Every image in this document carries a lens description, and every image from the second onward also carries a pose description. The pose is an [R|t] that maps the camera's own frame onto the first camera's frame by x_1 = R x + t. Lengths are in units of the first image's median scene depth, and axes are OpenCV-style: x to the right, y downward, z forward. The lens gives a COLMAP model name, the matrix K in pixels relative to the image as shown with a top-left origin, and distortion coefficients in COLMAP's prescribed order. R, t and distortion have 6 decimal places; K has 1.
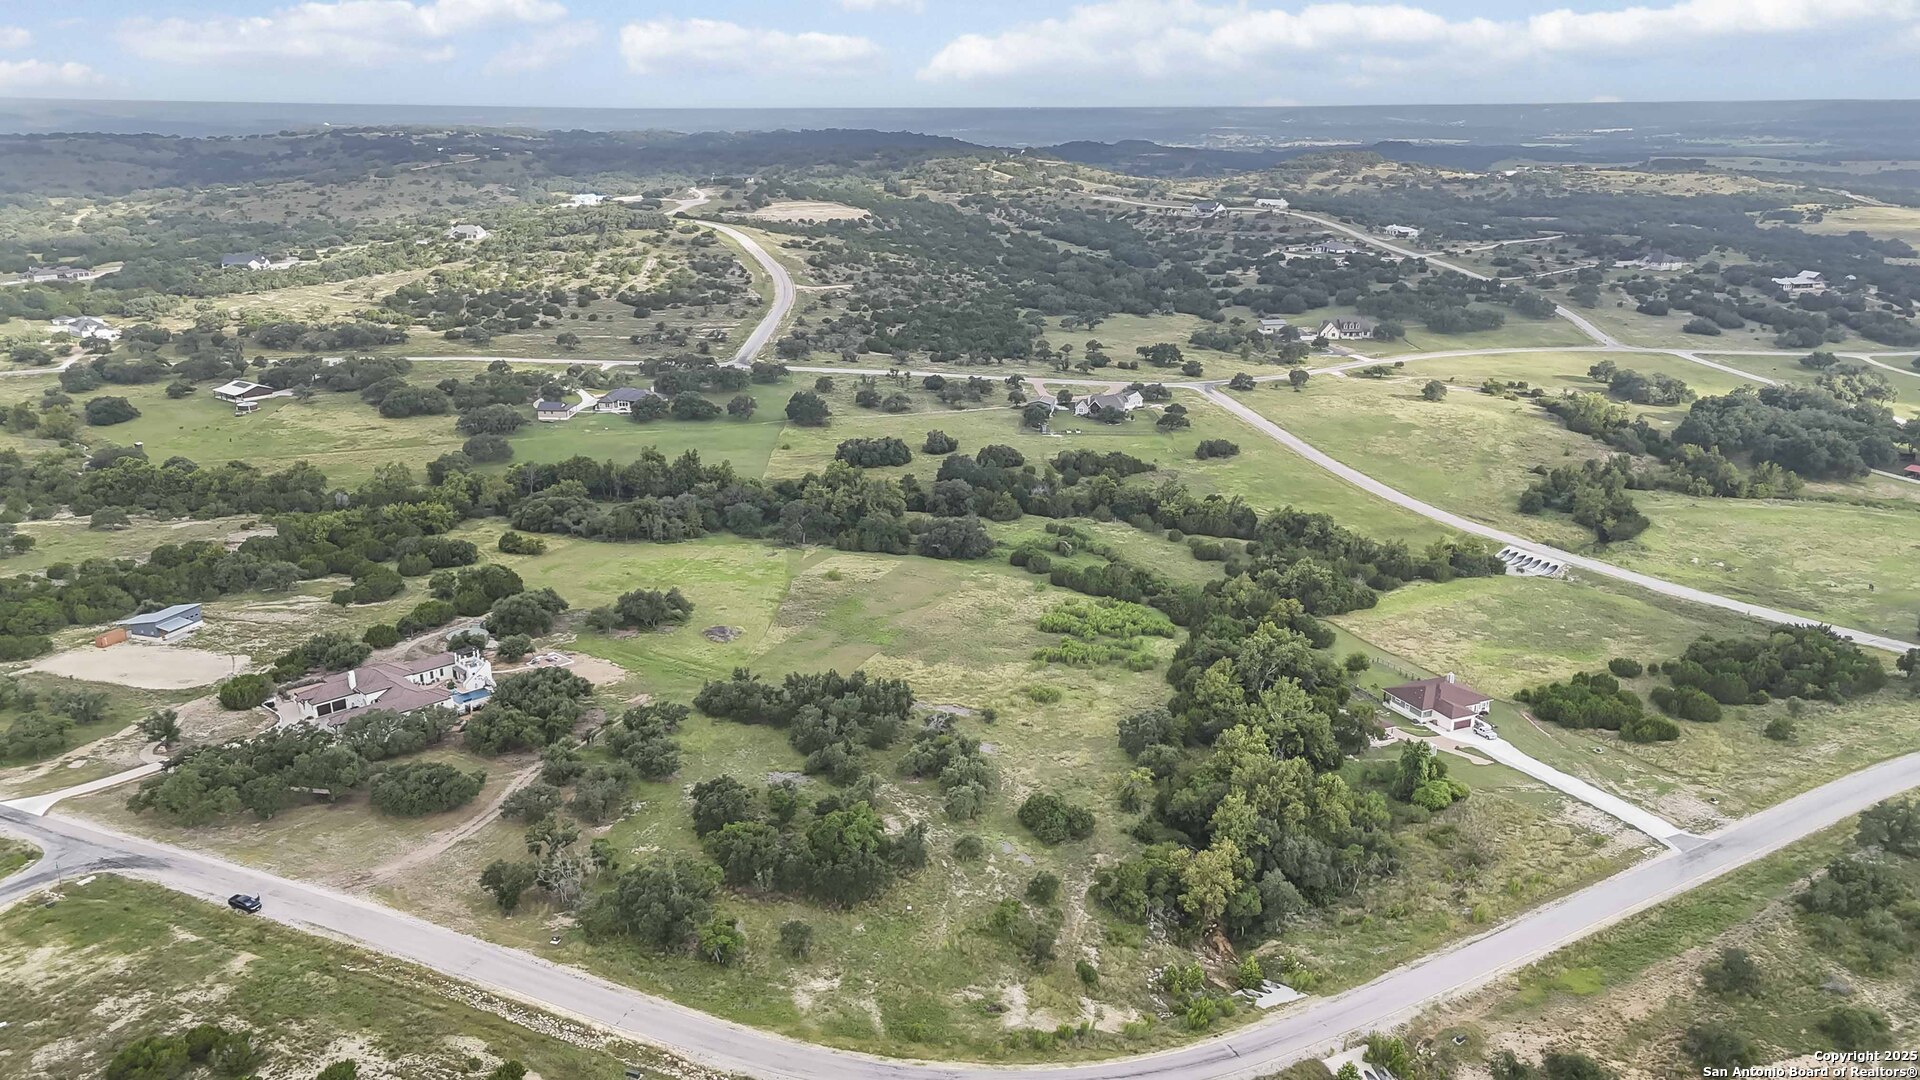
lens RADIAL K [[1391.5, 0, 960.0], [0, 1391.5, 540.0], [0, 0, 1]] dist [0.082304, -0.080733]
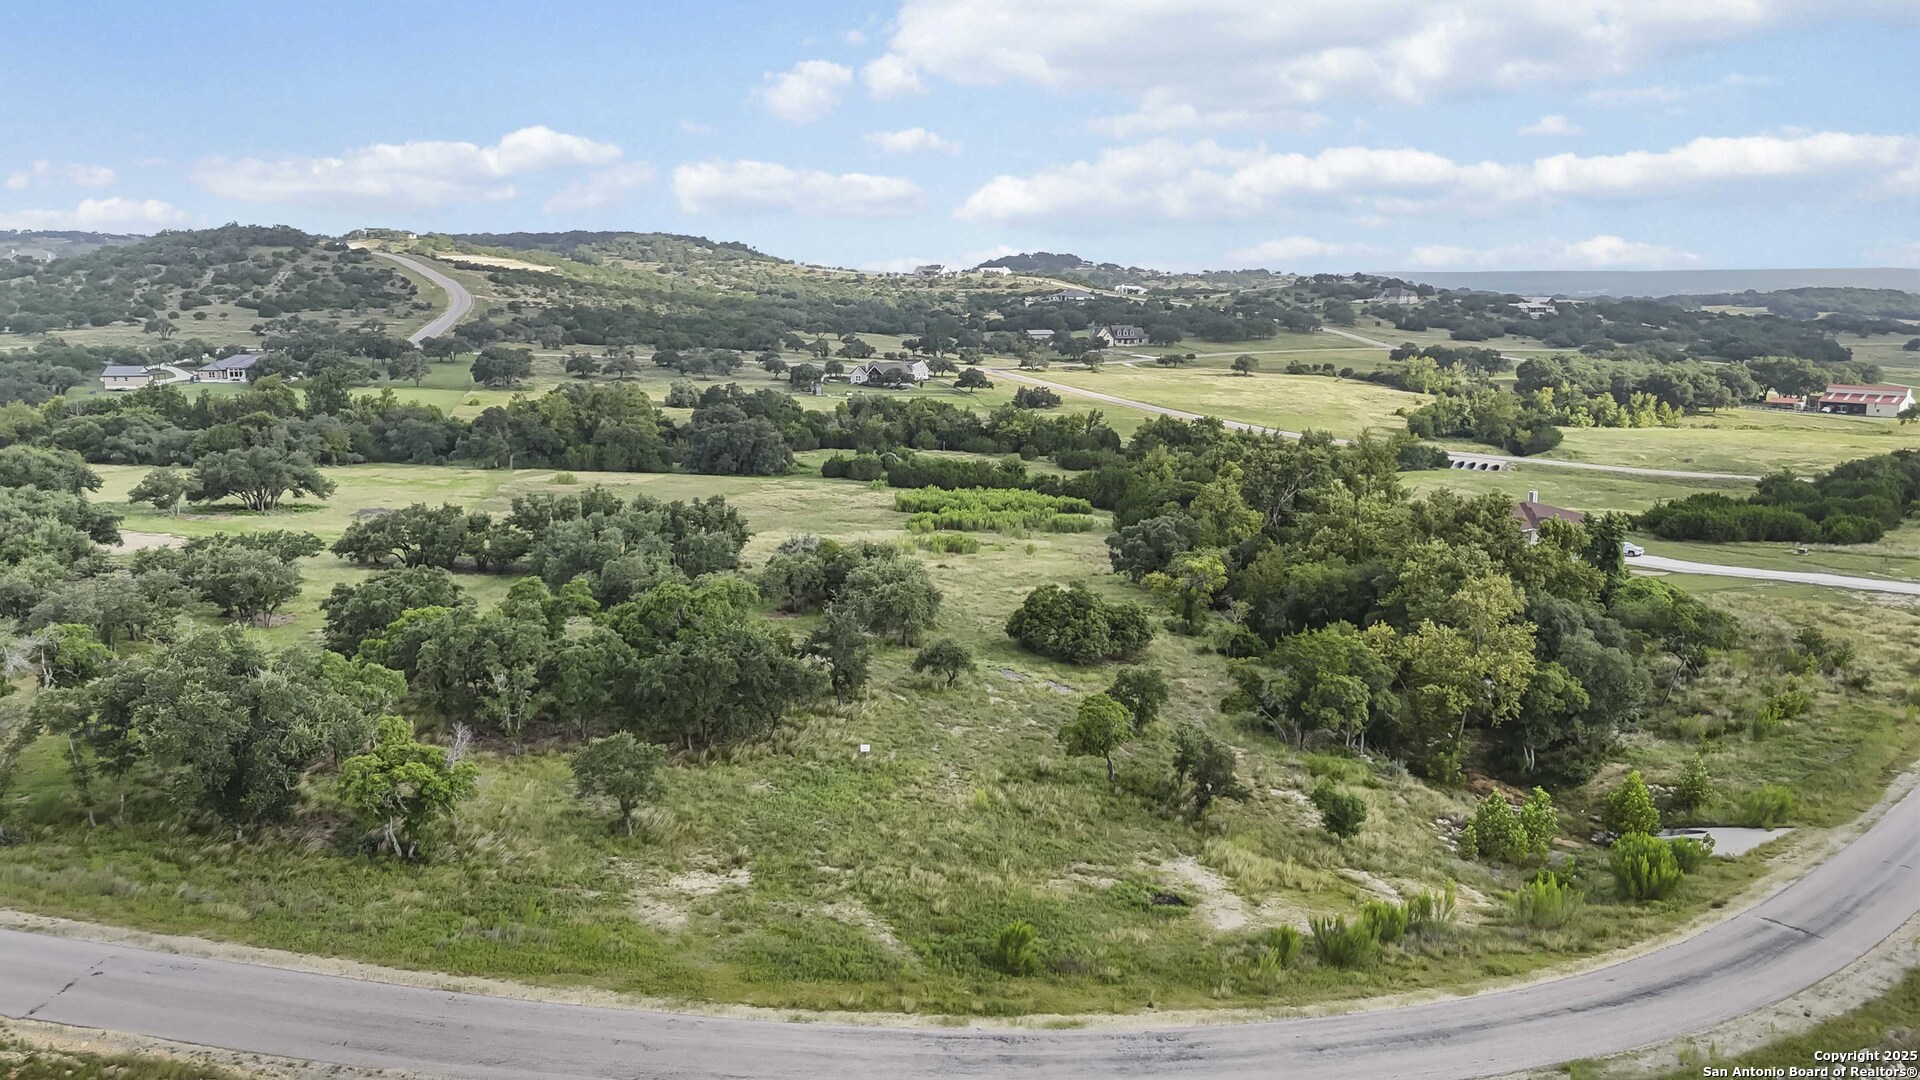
lens RADIAL K [[1402.9, 0, 960.0], [0, 1402.9, 540.0], [0, 0, 1]] dist [0.073233, -0.064786]
pose [[0.975335, -0.036362, 0.217715, -0.052491], [0.060183, 0.992775, -0.103803, 0.129062], [-0.212368, 0.114346, 0.970477, 0.295926]]
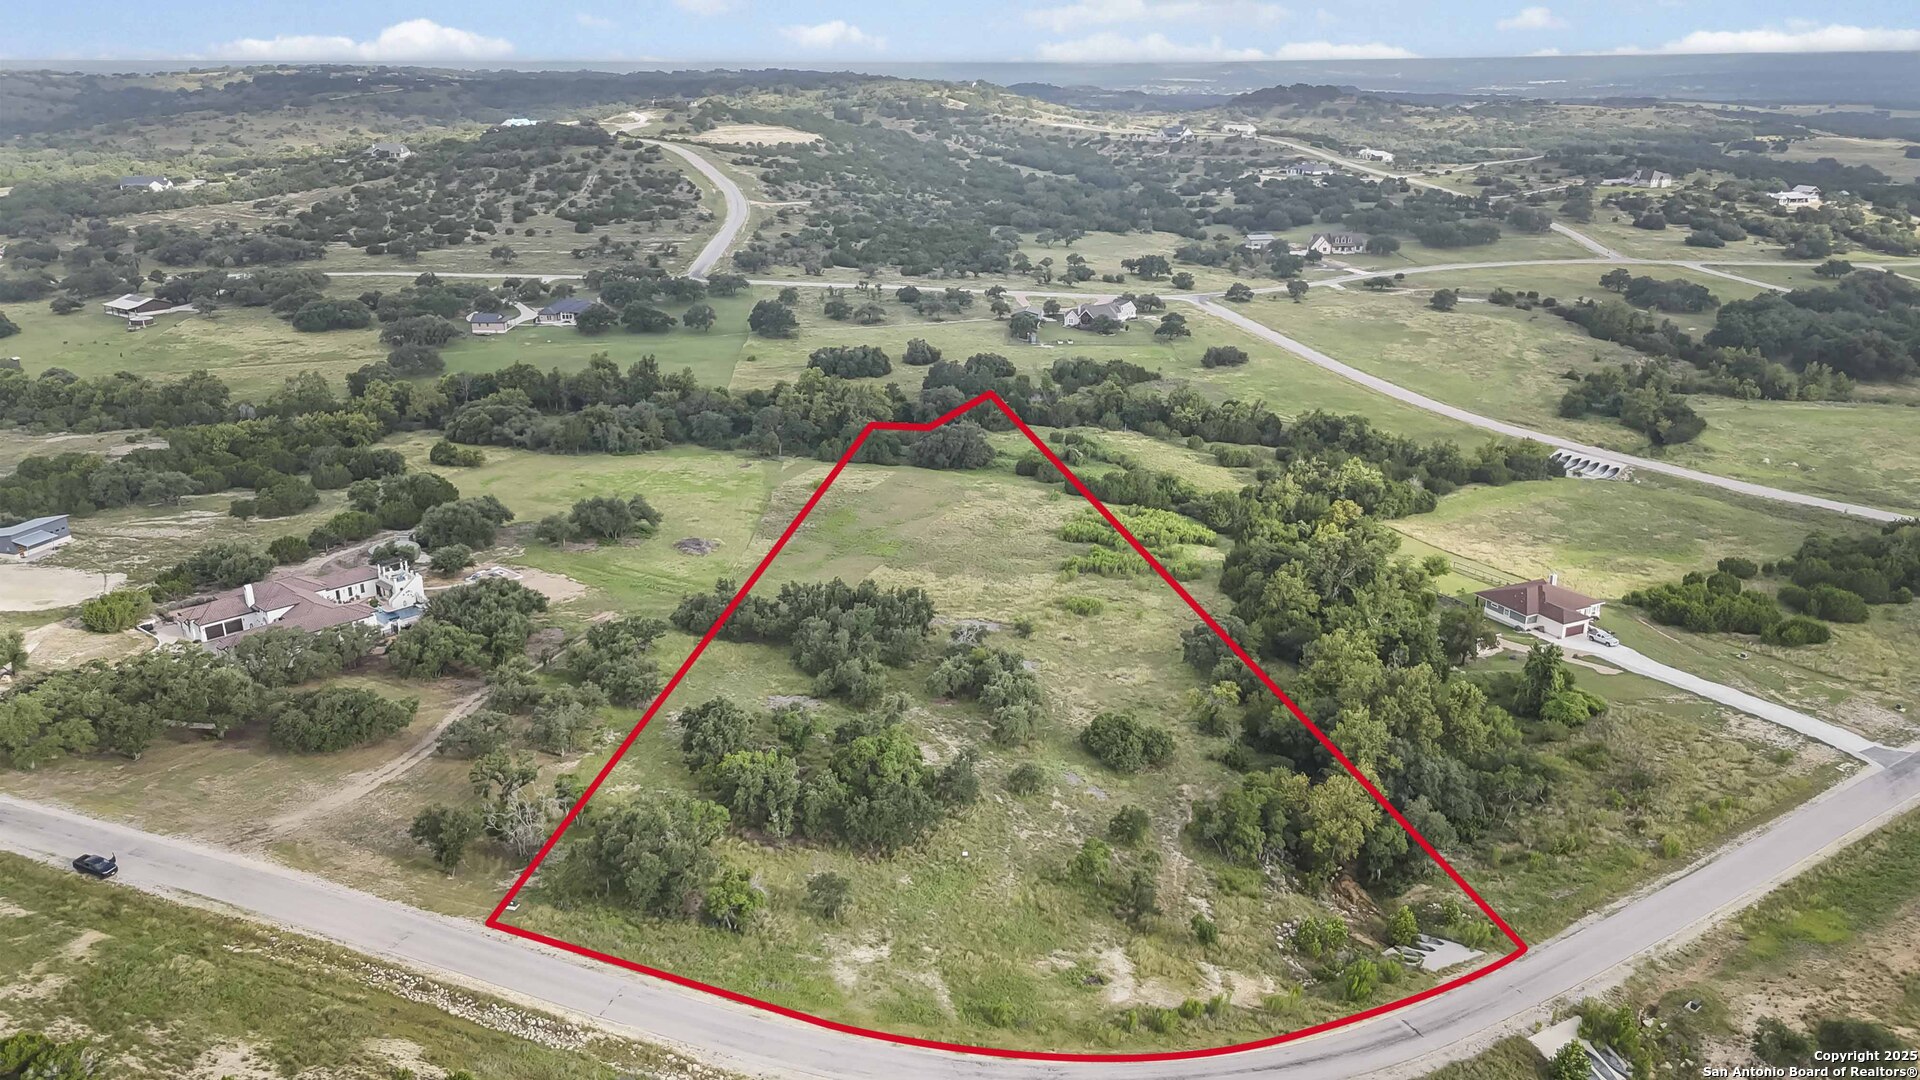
lens RADIAL K [[1391.5, 0, 960.0], [0, 1391.5, 540.0], [0, 0, 1]] dist [0.082304, -0.080733]
pose [[0.999123, -0.013229, 0.039739, -0.035737], [0.012014, 0.999458, 0.030660, 0.032359], [-0.040123, -0.030156, 0.998740, 0.114604]]
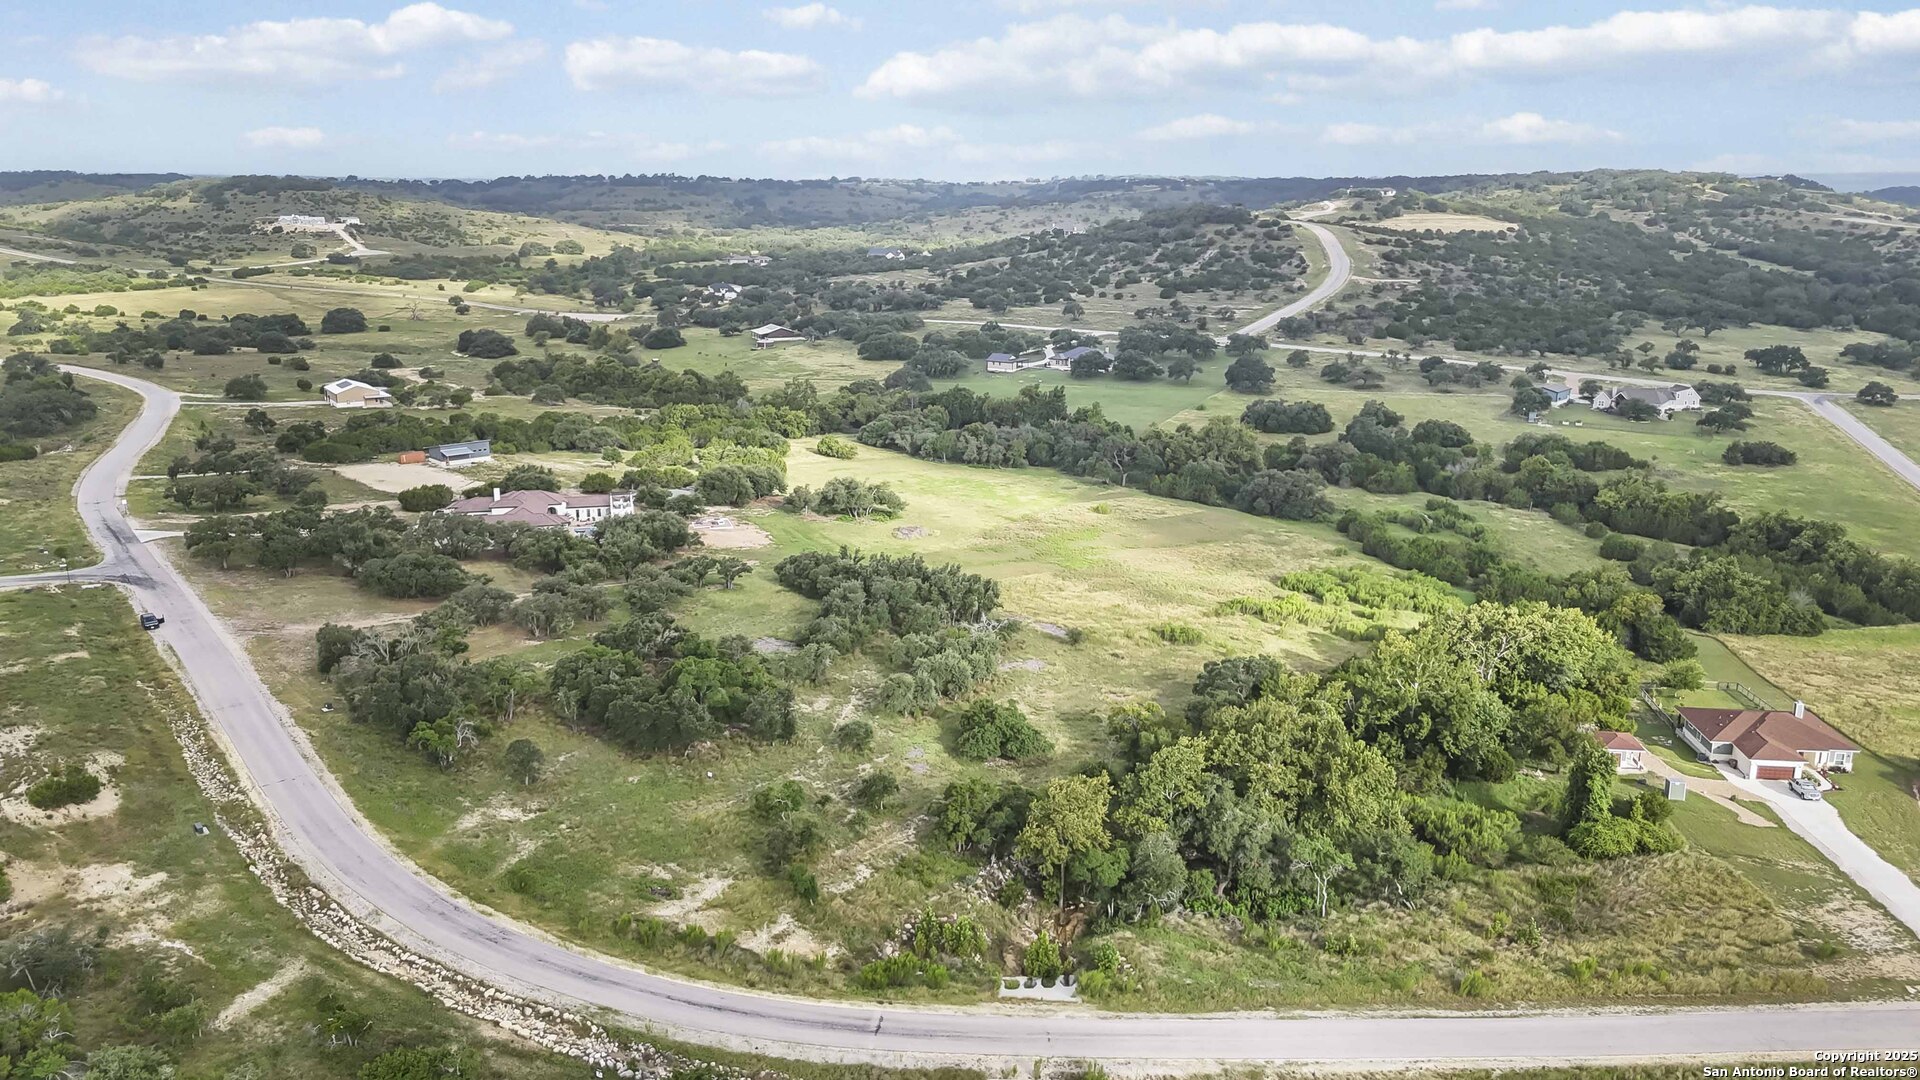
lens RADIAL K [[1391.5, 0, 960.0], [0, 1391.5, 540.0], [0, 0, 1]] dist [0.082304, -0.080733]
pose [[0.869555, 0.123873, -0.478048, 0.236189], [-0.145238, 0.989366, -0.007817, 0.061626], [0.471996, 0.076228, 0.878299, 0.189862]]
